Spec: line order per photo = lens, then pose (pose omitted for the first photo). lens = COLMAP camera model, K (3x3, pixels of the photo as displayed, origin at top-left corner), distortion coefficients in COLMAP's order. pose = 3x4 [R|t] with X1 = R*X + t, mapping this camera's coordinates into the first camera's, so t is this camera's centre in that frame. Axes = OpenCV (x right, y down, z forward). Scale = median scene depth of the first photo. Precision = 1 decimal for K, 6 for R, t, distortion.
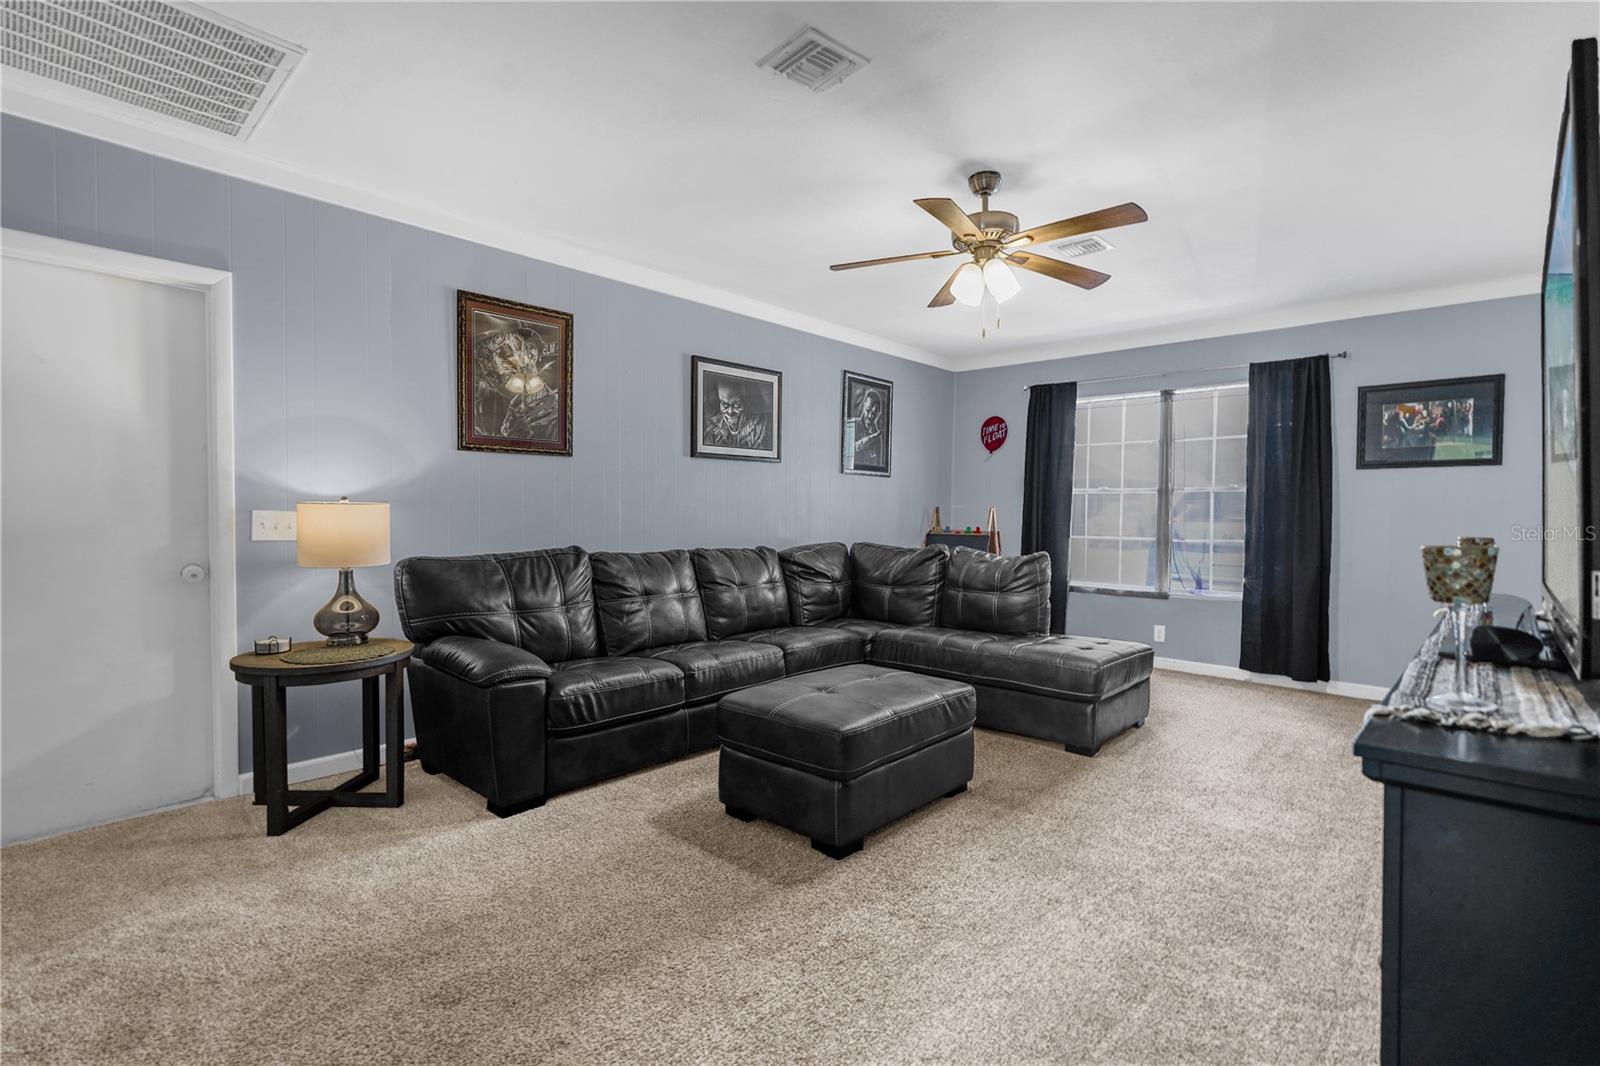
lens RADIAL K [[733.5, 0, 800.2], [0, 733.5, 537.8], [0, 0, 1]] dist [-0.000485, 0.000847]
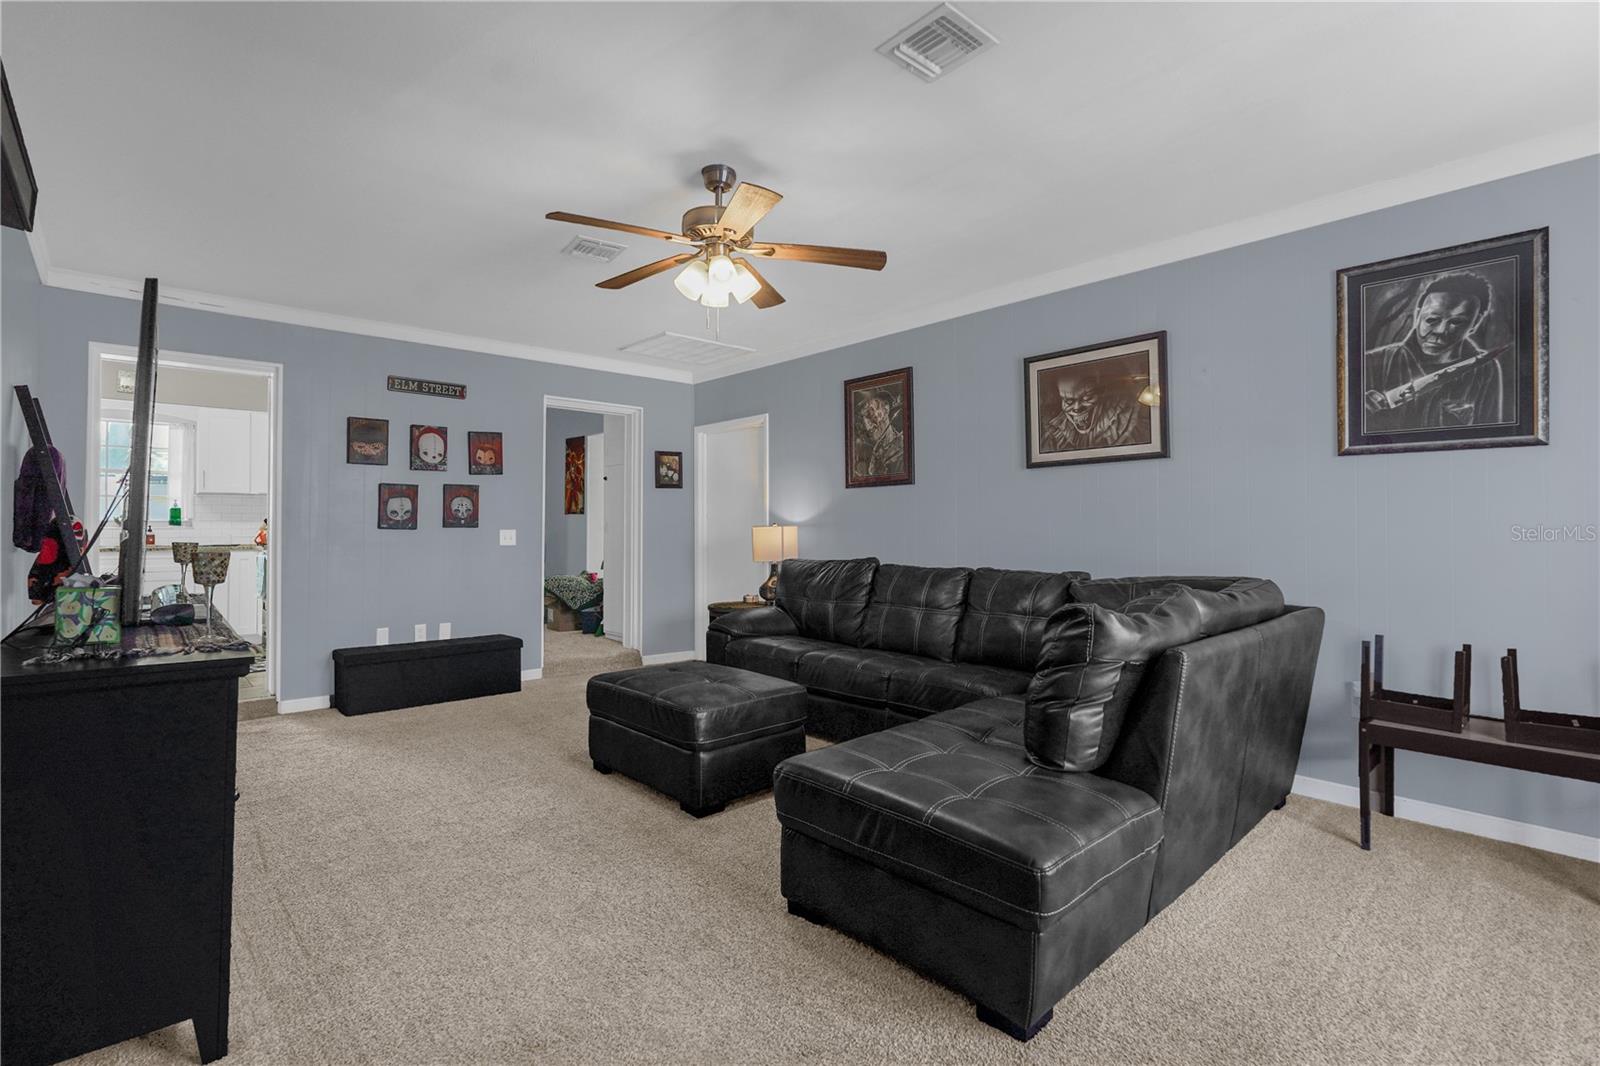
lens RADIAL K [[733.5, 0, 800.7], [0, 733.5, 520.2], [0, 0, 1]] dist [-0.000485, 0.000847]
pose [[-0.062637, -0.015266, -0.997920, 0.774924], [-0.026568, 0.999554, -0.013623, -0.026384], [0.997683, 0.025659, -0.063014, 0.774237]]
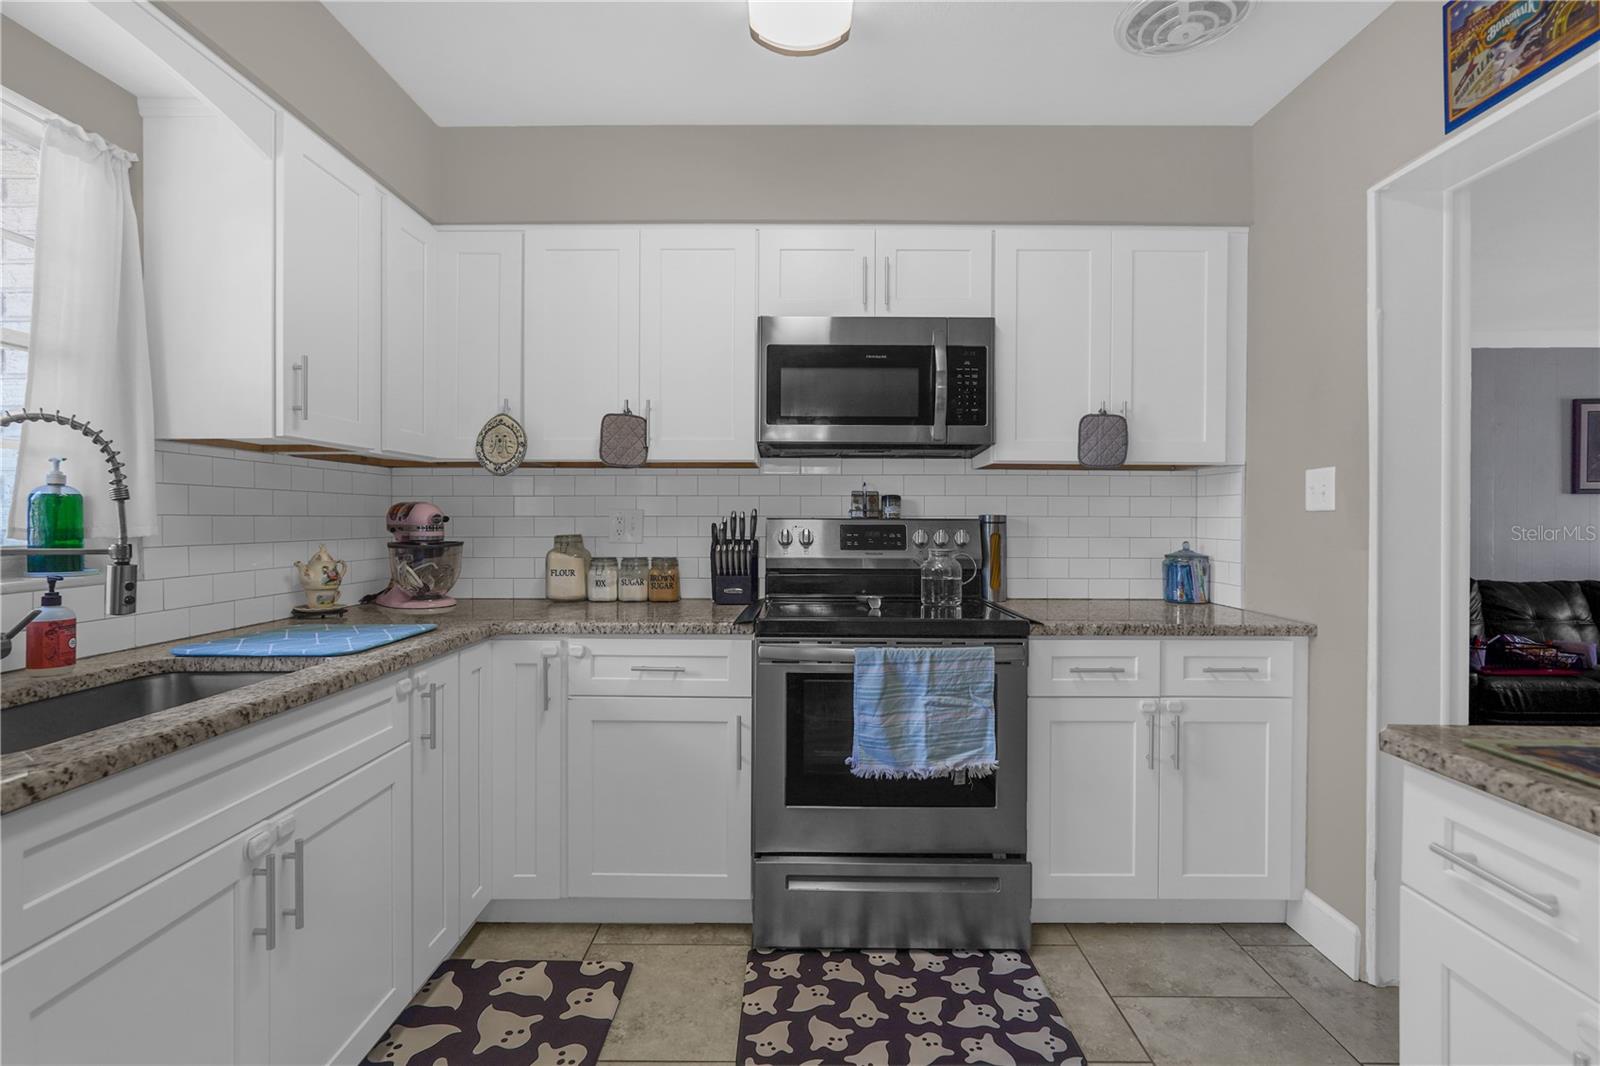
lens RADIAL K [[733.5, 0, 797.1], [0, 733.5, 529.2], [0, 0, 1]] dist [-0.000485, 0.000847]
pose [[0.678397, -0.001064, -0.734695, -0.128487], [-0.022729, 0.999490, -0.022434, -0.009612], [0.734344, 0.031918, 0.678026, -0.546746]]
